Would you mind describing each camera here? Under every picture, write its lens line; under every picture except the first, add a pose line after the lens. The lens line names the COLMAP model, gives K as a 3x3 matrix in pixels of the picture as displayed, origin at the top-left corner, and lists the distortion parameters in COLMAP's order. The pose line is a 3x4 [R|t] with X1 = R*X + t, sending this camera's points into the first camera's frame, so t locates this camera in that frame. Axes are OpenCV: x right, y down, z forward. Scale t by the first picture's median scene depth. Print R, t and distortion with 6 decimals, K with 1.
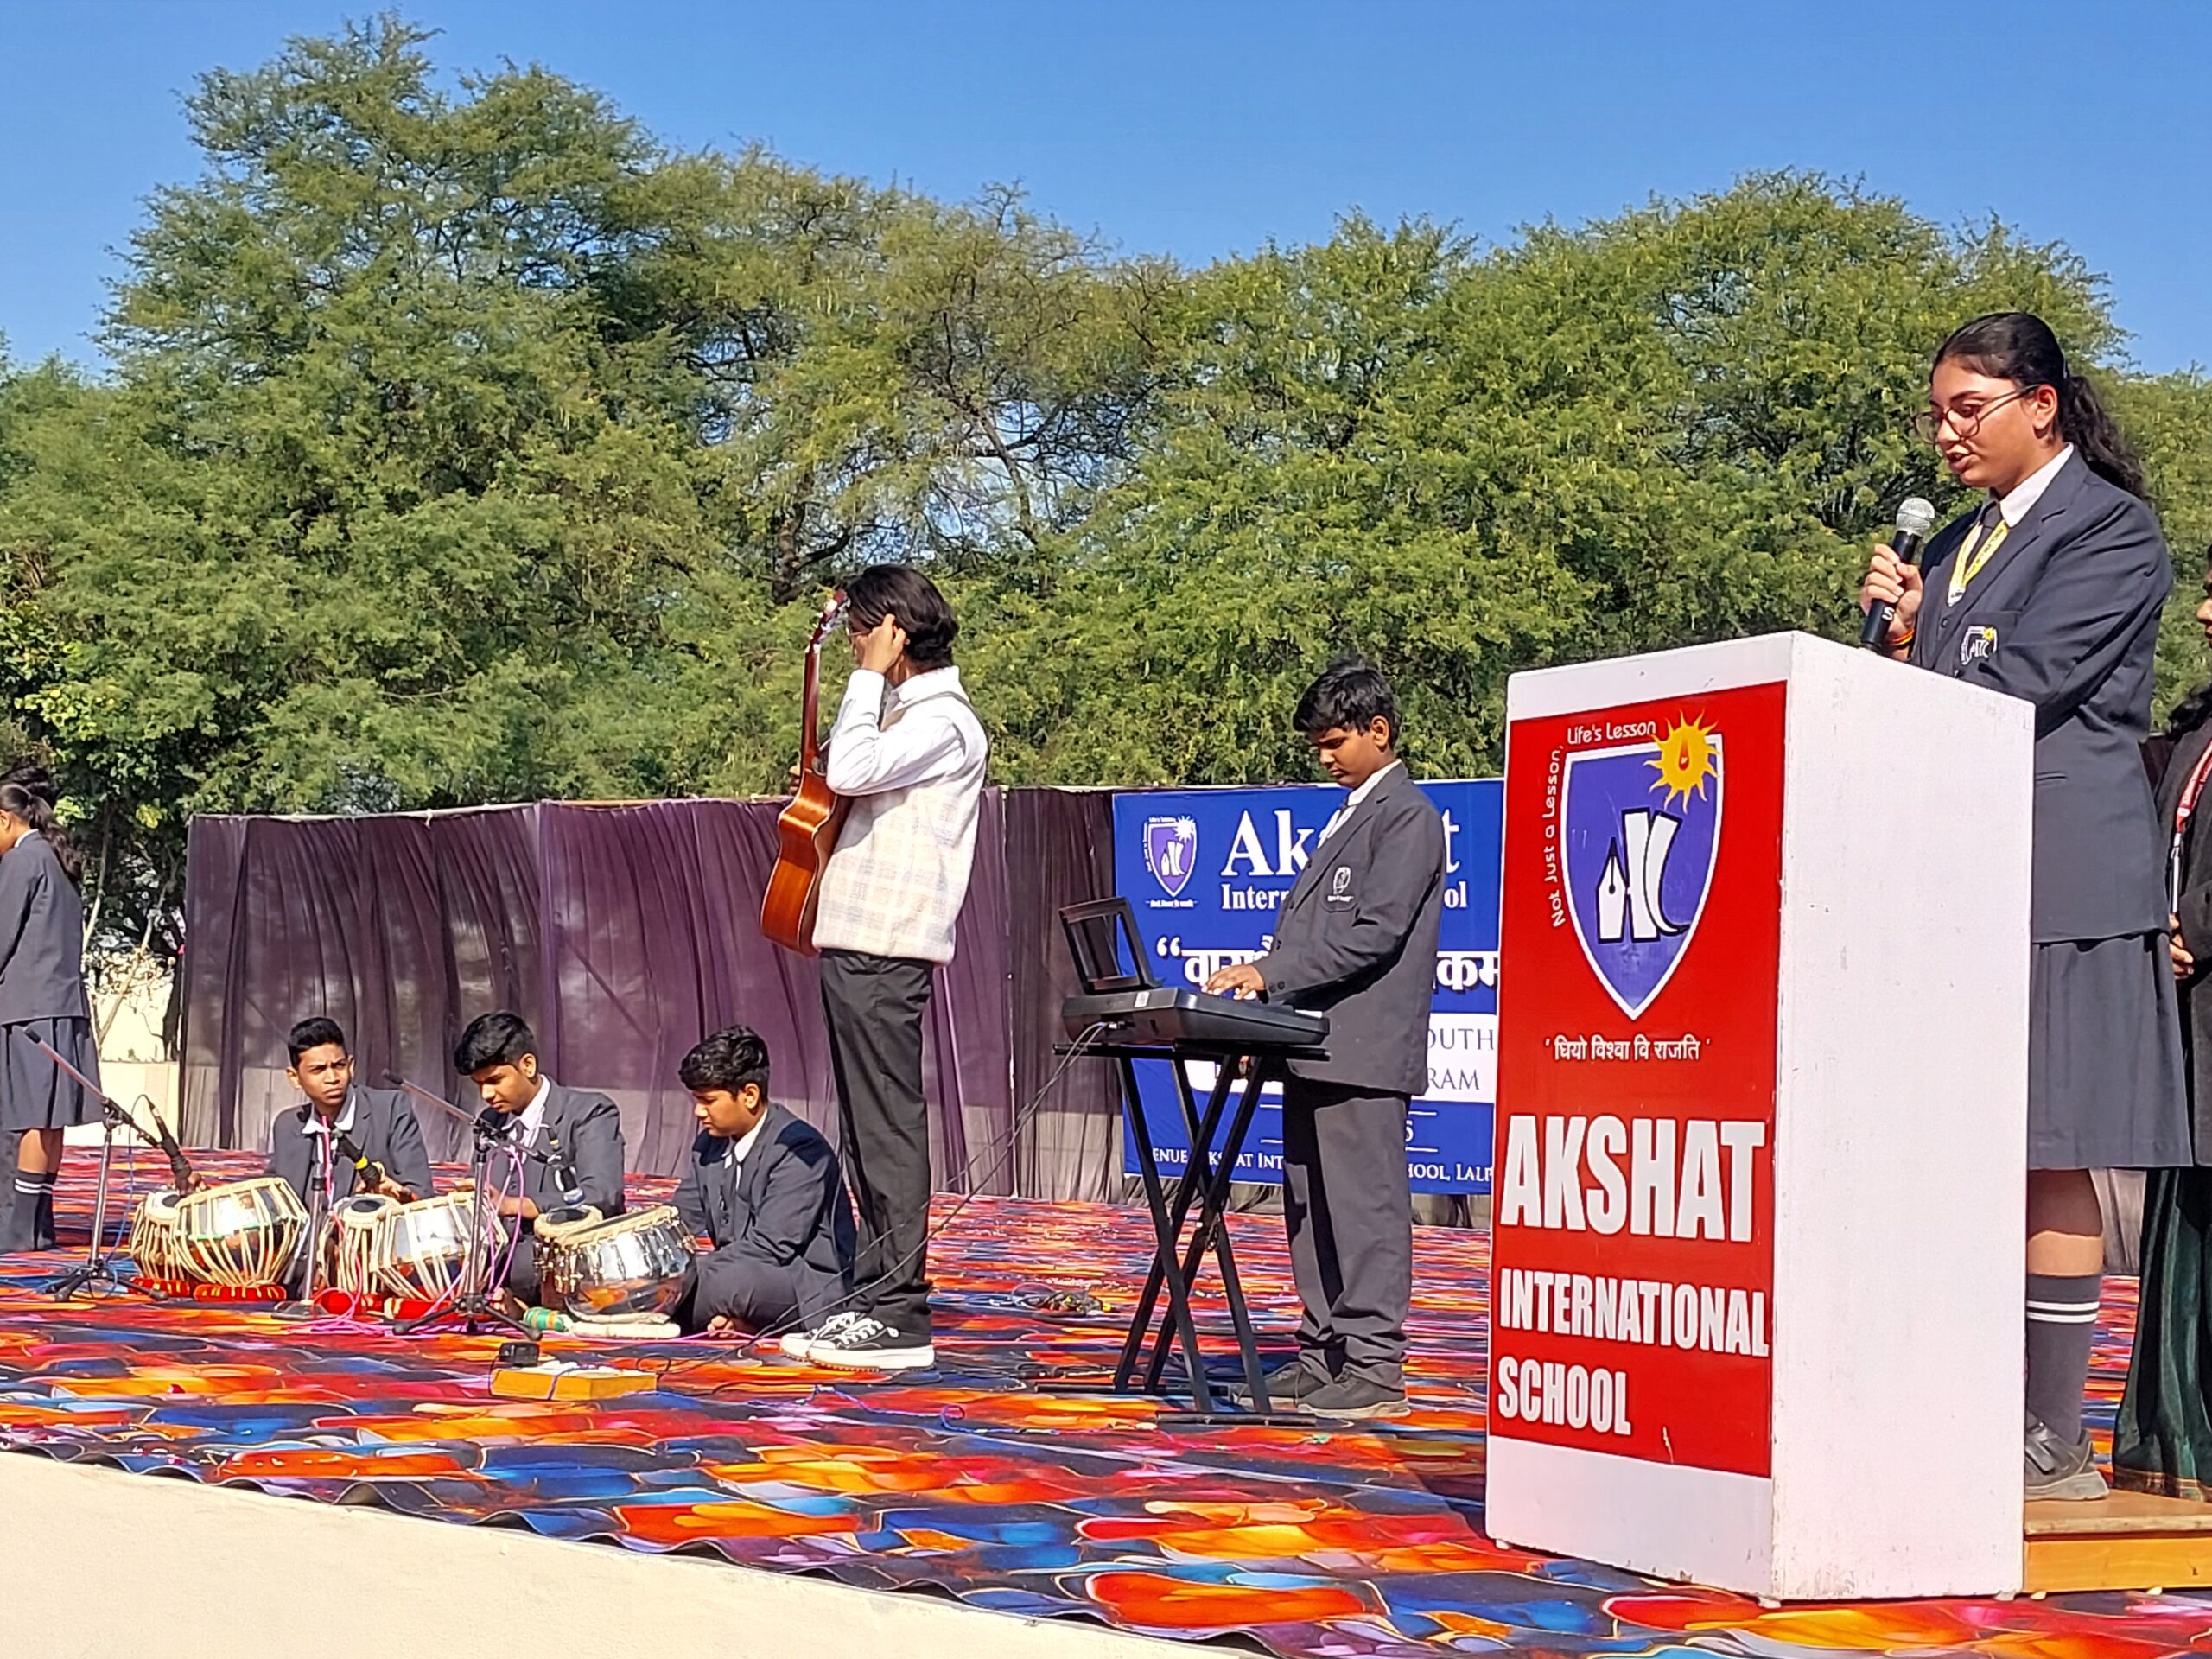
lens RADIAL K [[3313.8, 0, 1170.7], [0, 3313.8, 851.2], [0, 0, 1]] dist [0.296494, -0.836558]
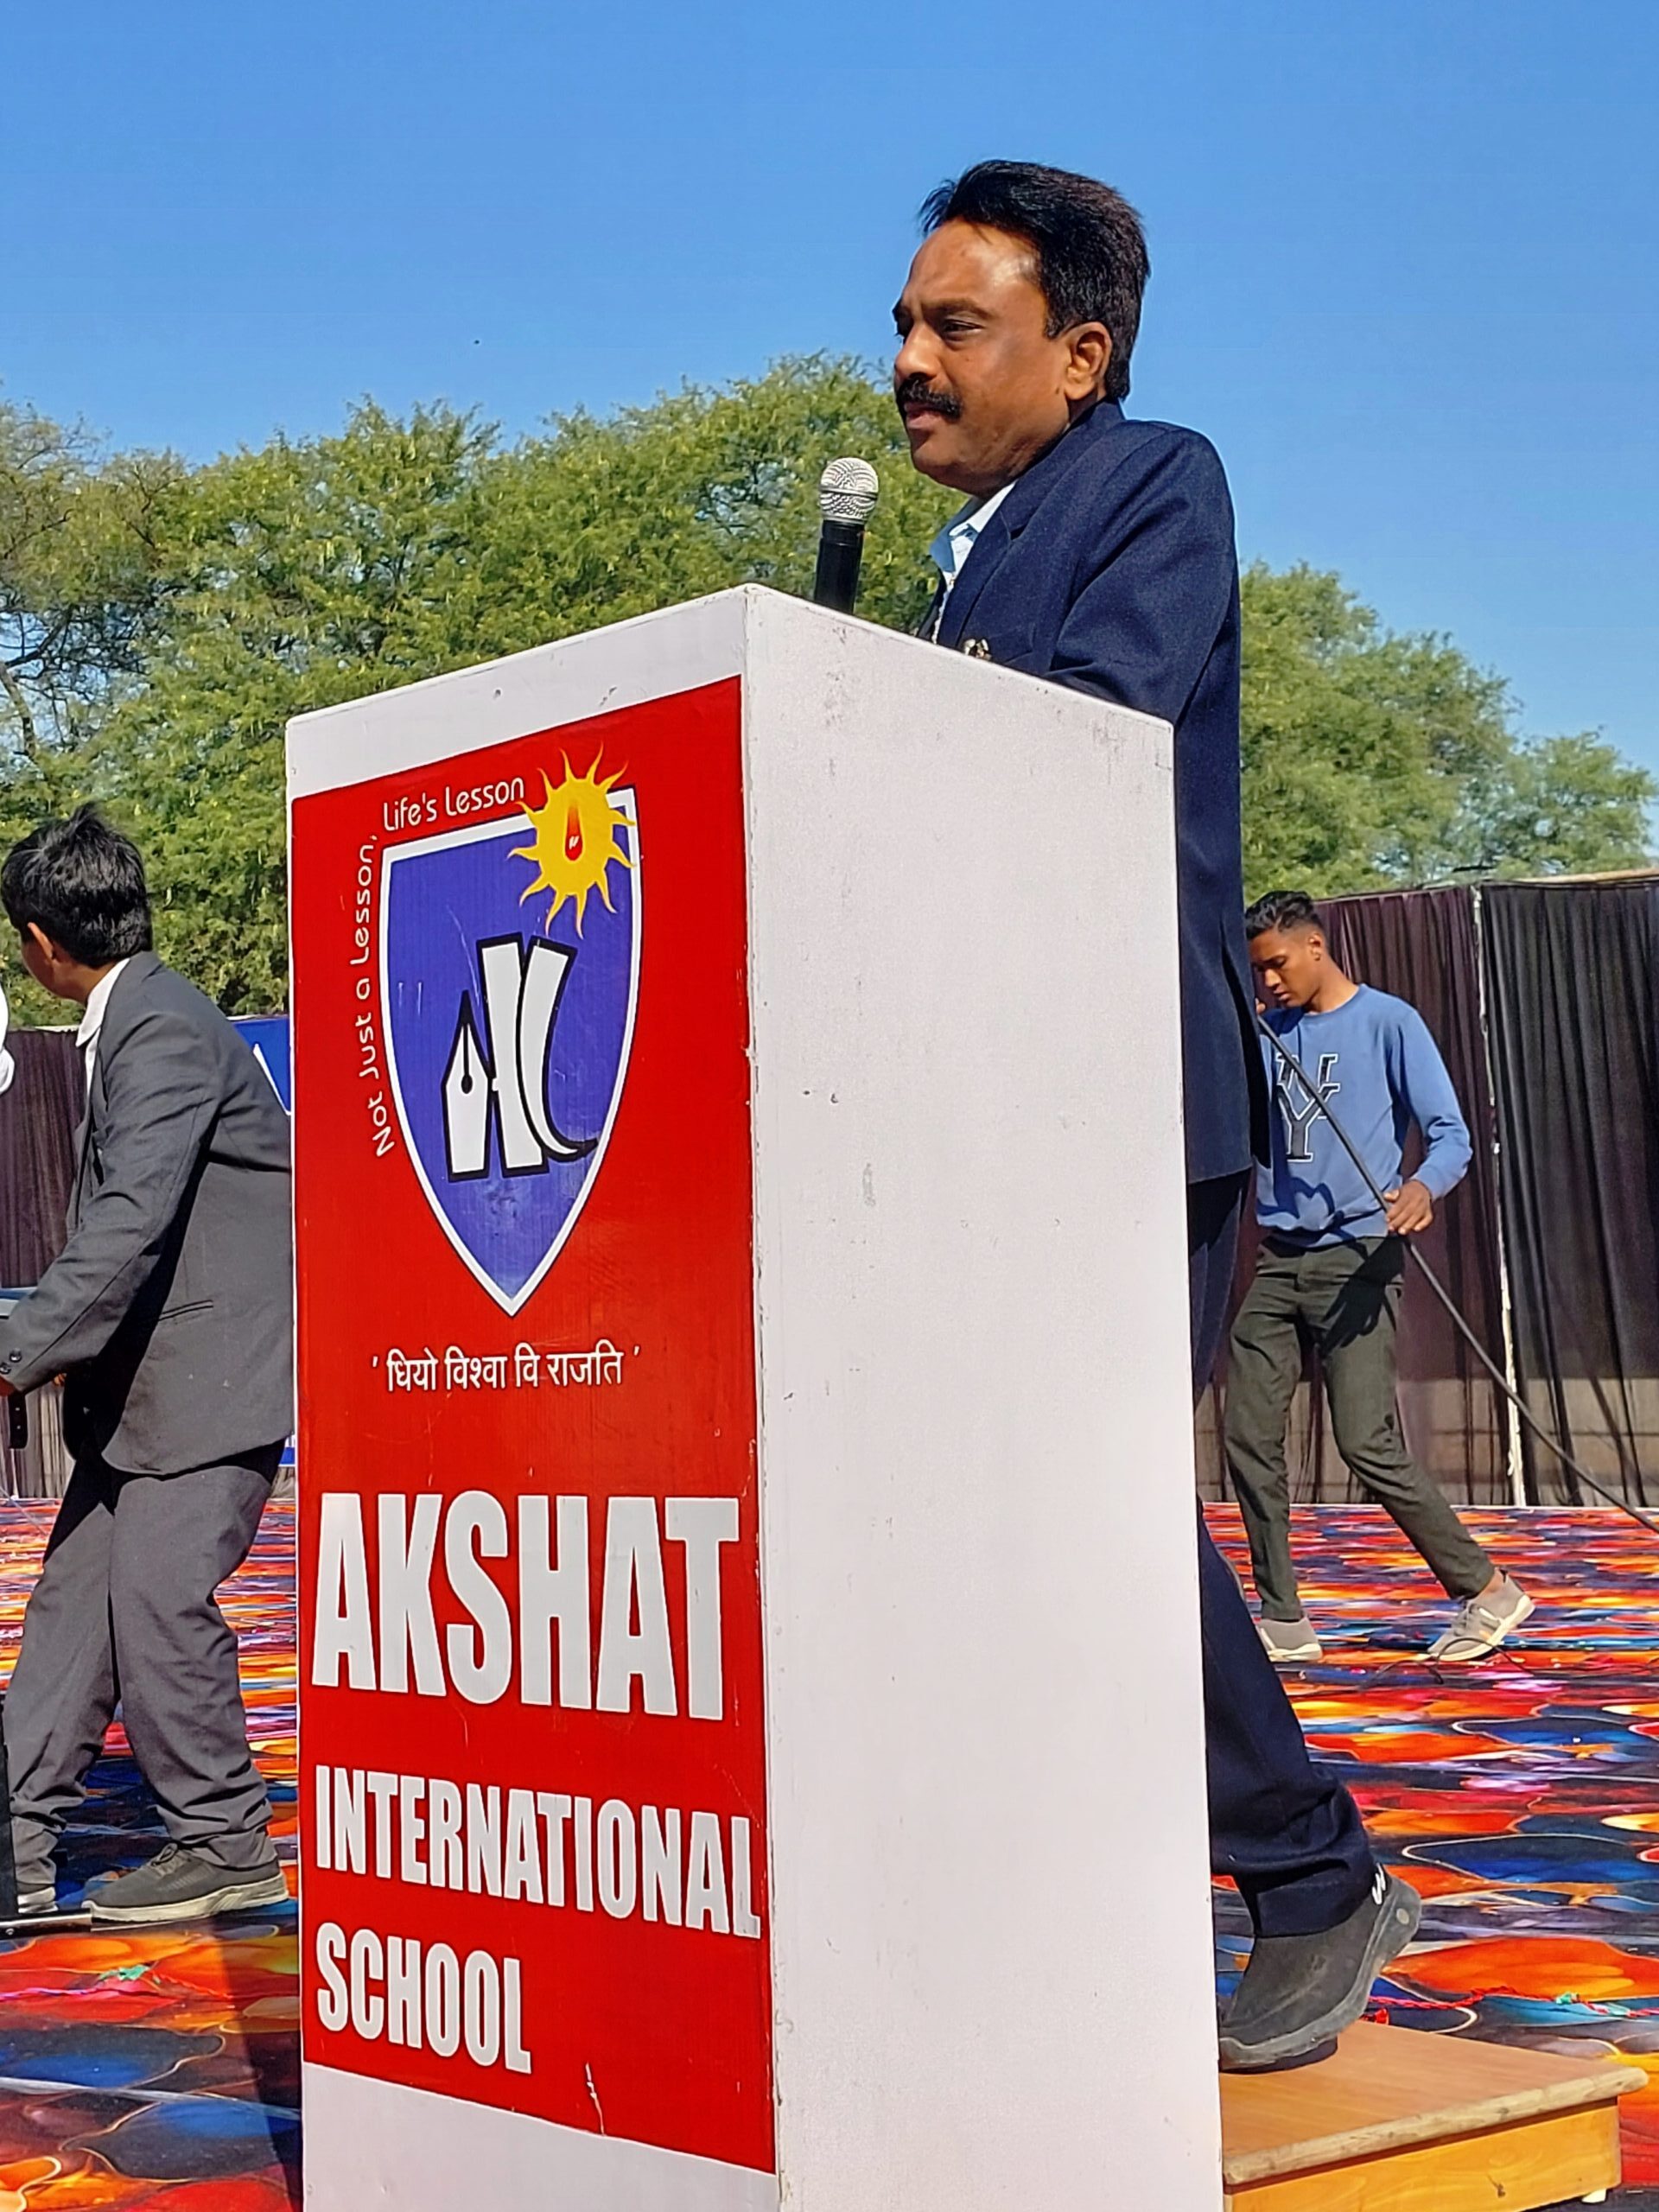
lens RADIAL K [[3323.5, 0, 768.8], [0, 3323.5, 1132.5], [0, 0, 1]] dist [0.260685, -0.786711]
pose [[0.987225, -0.052308, 0.150499, 0.097687], [0.050309, 0.998588, 0.017062, 0.012570], [-0.151179, -0.009273, 0.988463, 0.438625]]
